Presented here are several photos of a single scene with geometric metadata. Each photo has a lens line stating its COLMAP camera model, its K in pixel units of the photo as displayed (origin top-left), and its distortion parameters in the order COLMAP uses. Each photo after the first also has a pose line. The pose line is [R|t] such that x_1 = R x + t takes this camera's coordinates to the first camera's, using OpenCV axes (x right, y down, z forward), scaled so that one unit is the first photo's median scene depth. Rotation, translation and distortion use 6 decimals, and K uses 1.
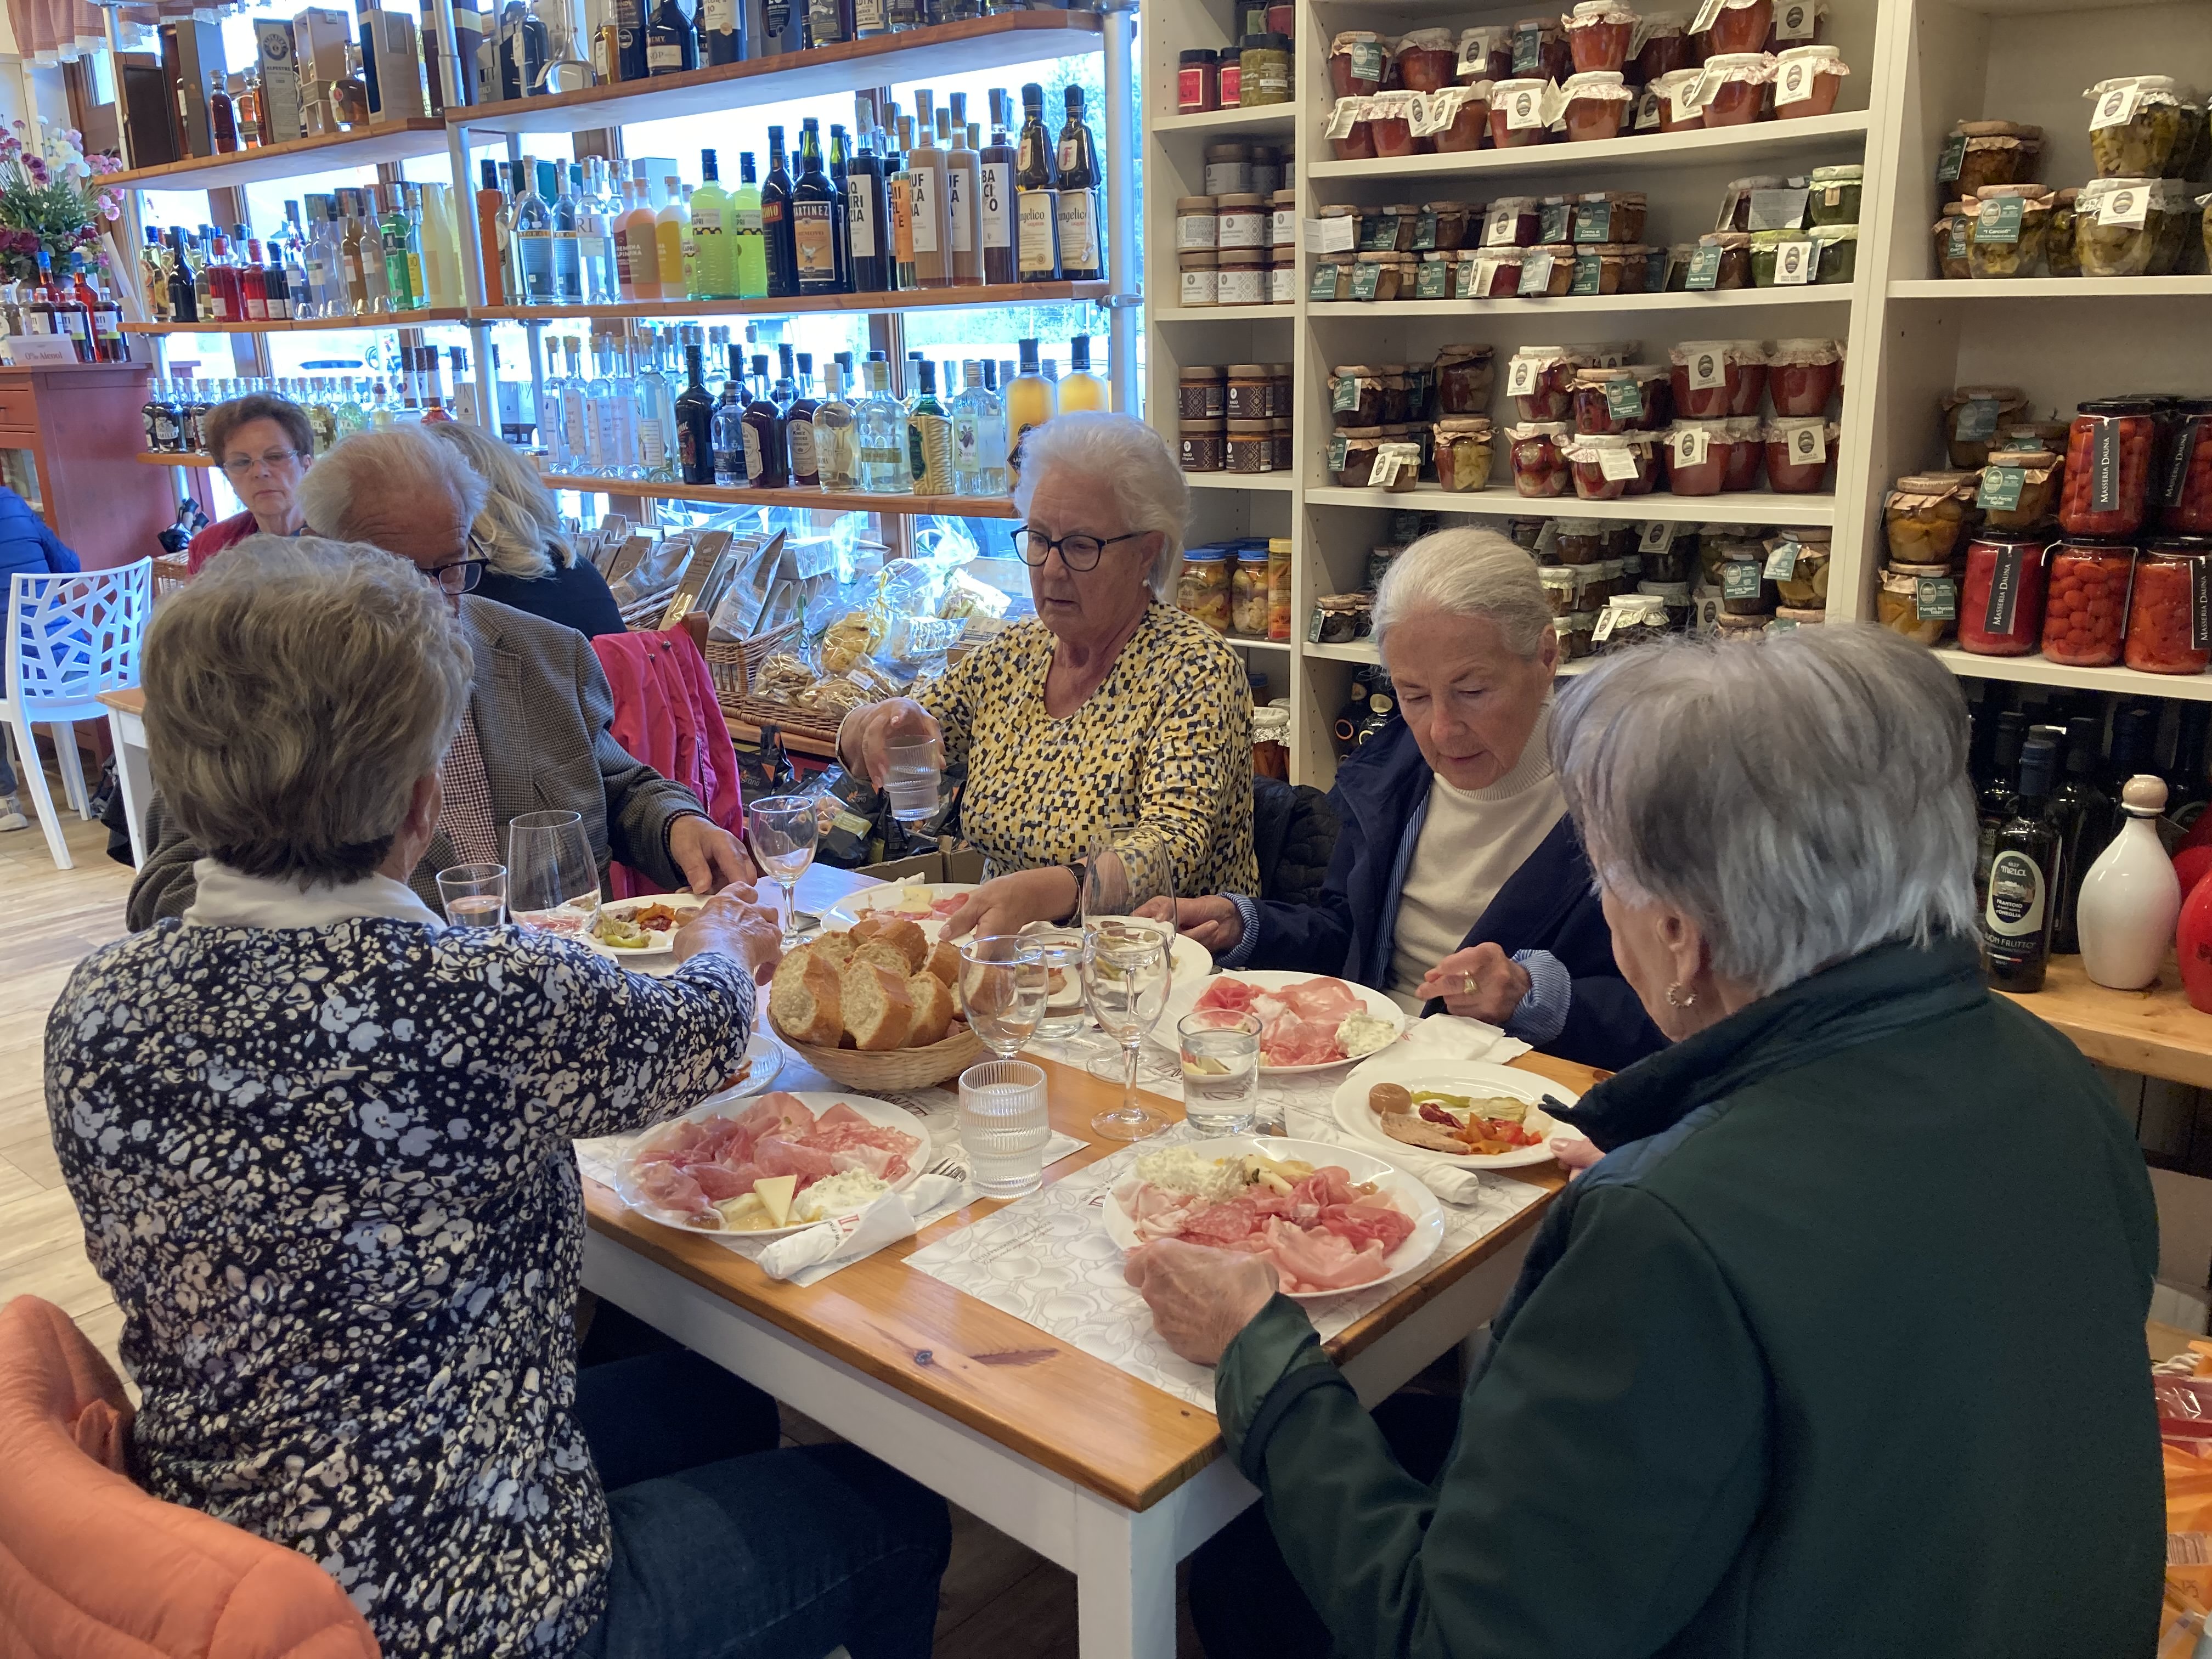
lens RADIAL K [[1793.0, 0, 1105.9], [0, 1793.0, 834.6], [0, 0, 1]] dist [0.007903, -0.038189]
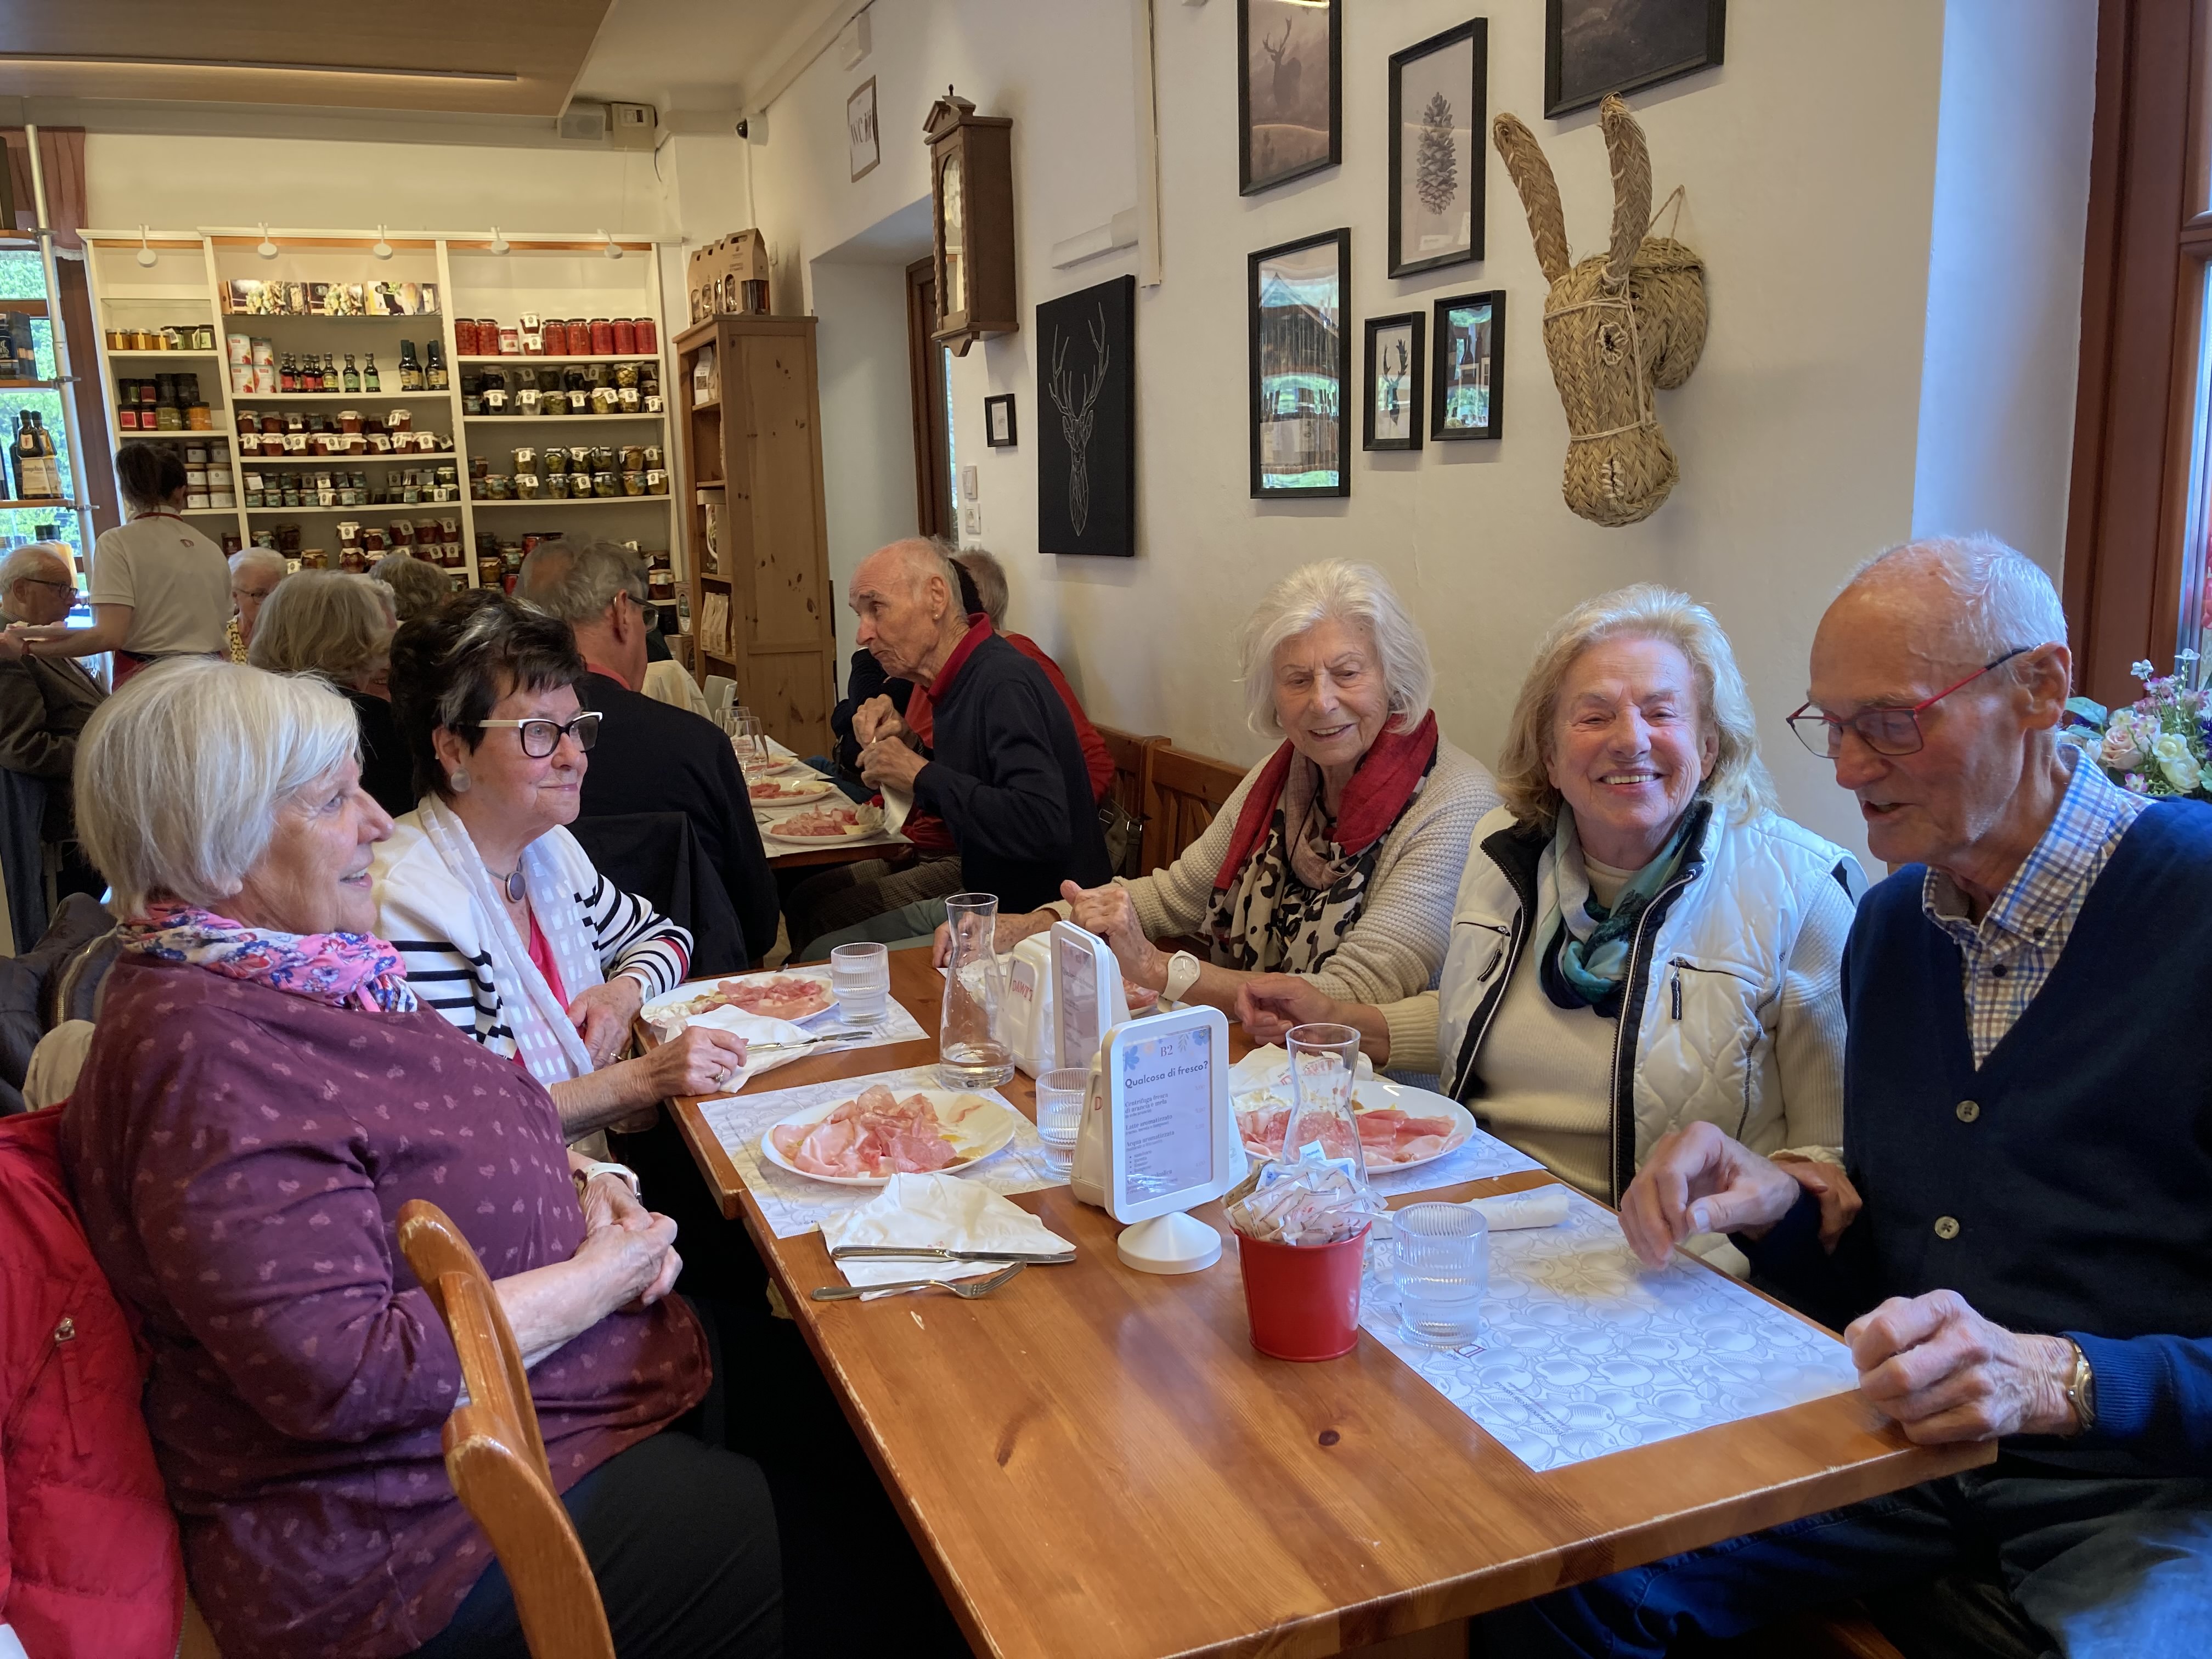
lens RADIAL K [[1793.0, 0, 1106.8], [0, 1793.0, 833.9], [0, 0, 1]] dist [0.007903, -0.038189]
pose [[0.438959, -0.162534, 0.883684, -1.909457], [0.257268, 0.965061, 0.049707, 0.395174], [-0.860888, 0.205524, 0.465437, -1.334924]]
